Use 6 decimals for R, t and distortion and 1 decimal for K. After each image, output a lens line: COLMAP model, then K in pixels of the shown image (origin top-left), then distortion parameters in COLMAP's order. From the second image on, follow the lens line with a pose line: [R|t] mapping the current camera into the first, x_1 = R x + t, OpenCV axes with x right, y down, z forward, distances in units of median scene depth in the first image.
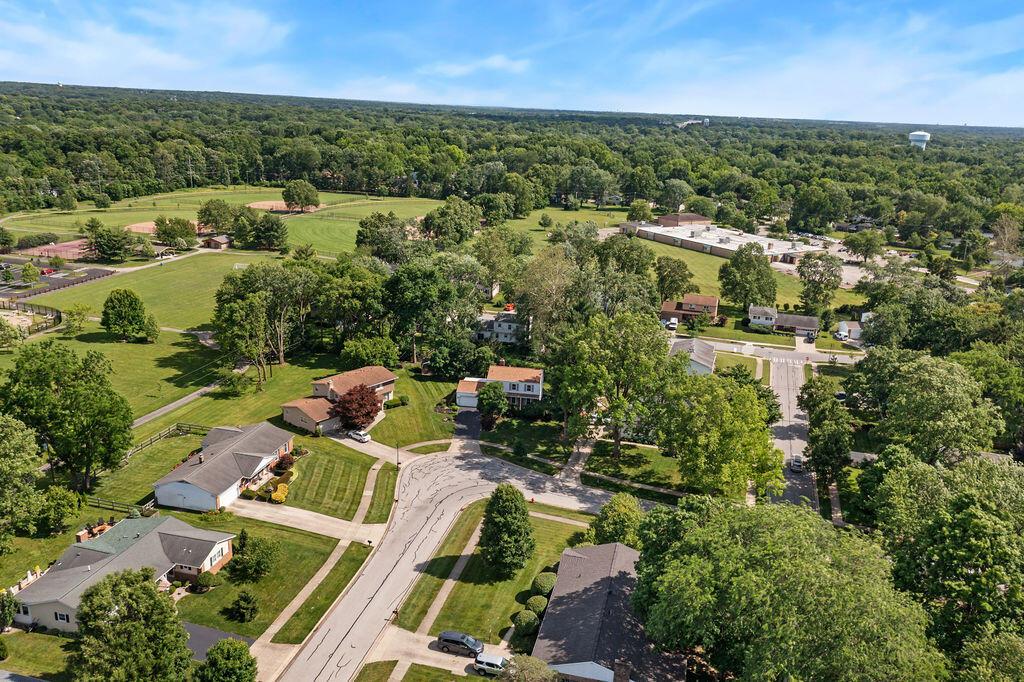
lens RADIAL K [[811.7, 0, 514.8], [0, 811.7, 345.9], [0, 0, 1]] dist [-0.002385, -0.003181]
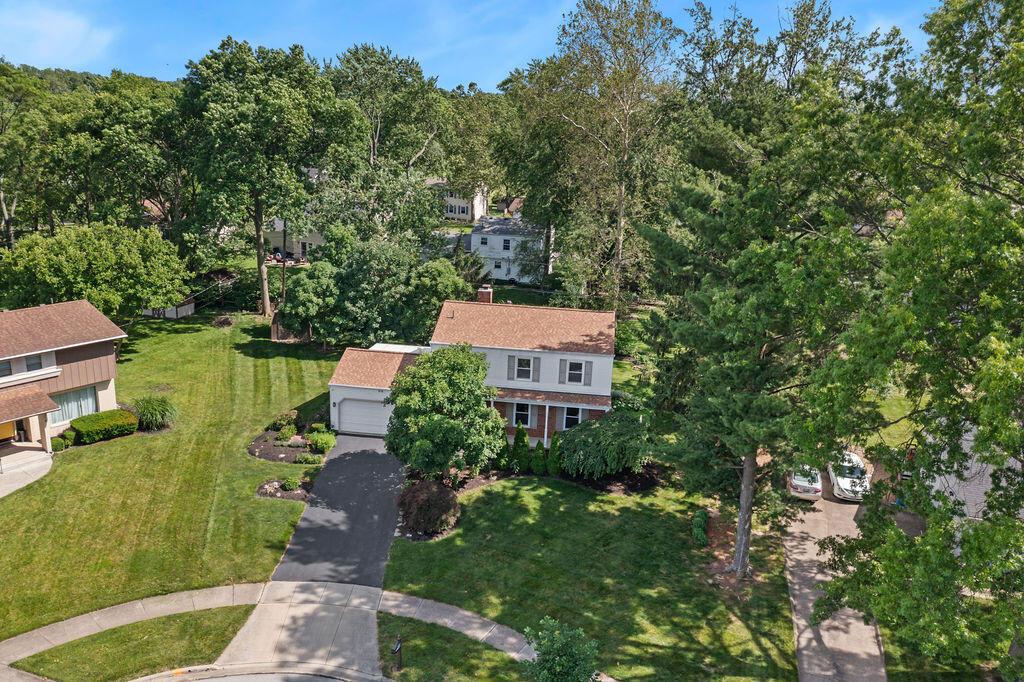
lens RADIAL K [[811.7, 0, 511.8], [0, 811.7, 346.5], [0, 0, 1]] dist [-0.002385, -0.003181]
pose [[0.999990, 0.000631, 0.004334, -0.006845], [-0.000626, 0.999999, -0.001299, 0.043930], [-0.004335, 0.001296, 0.999990, 0.724371]]
